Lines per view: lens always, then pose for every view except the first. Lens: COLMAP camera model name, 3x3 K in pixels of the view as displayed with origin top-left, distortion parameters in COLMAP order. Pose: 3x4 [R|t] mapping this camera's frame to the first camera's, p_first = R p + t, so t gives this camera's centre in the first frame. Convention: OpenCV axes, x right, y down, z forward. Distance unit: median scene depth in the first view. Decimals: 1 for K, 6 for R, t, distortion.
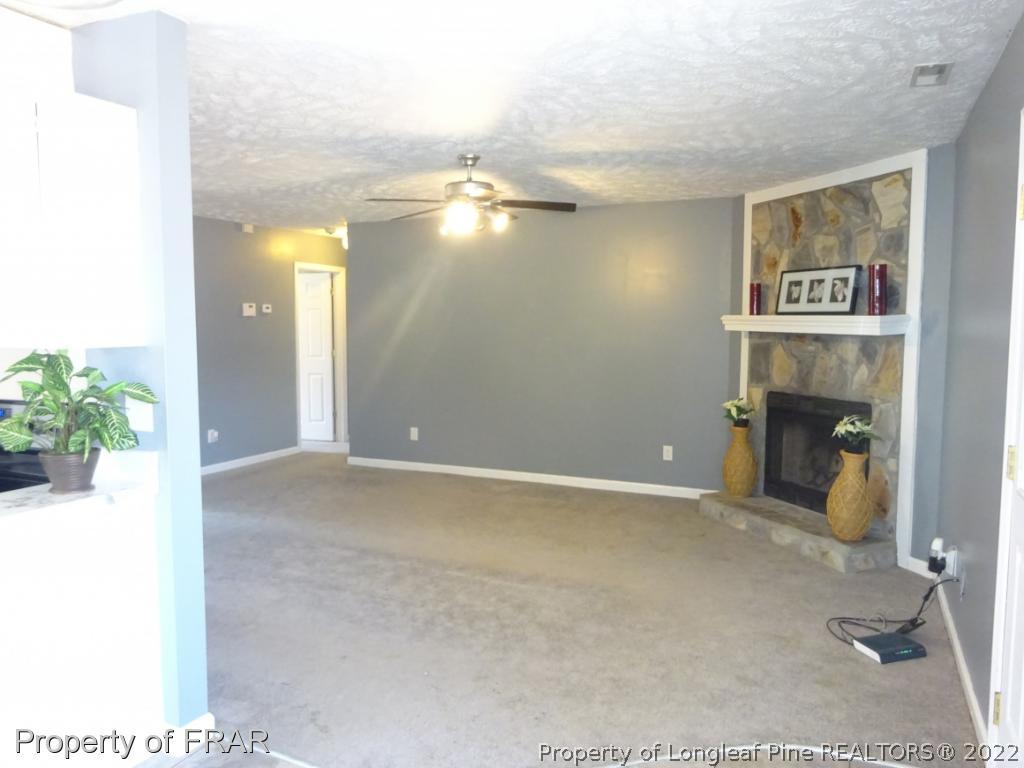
lens RADIAL K [[760.0, 0, 512.4], [0, 760.0, 380.6], [0, 0, 1]] dist [0.007976, -0.004333]
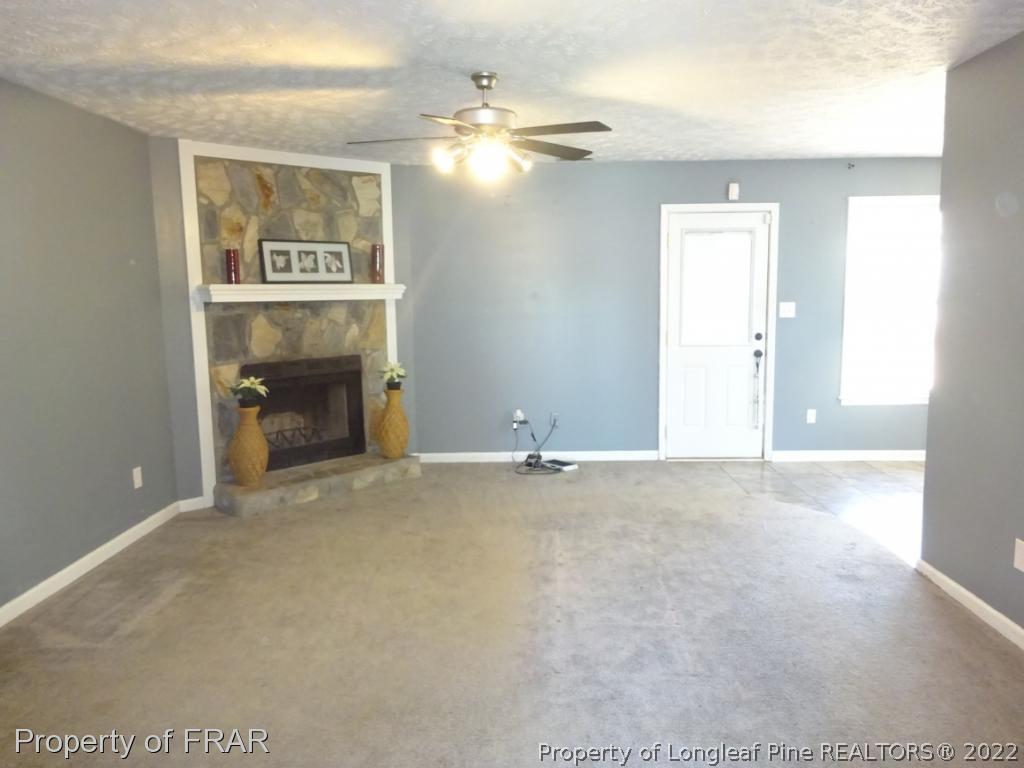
lens RADIAL K [[760.0, 0, 512.9], [0, 760.0, 384.9], [0, 0, 1]] dist [0.007976, -0.004333]
pose [[-0.401016, -0.111866, 0.909215, -0.740262], [0.089148, 0.983039, 0.160269, -0.094481], [-0.911723, 0.145325, -0.384241, 1.198224]]
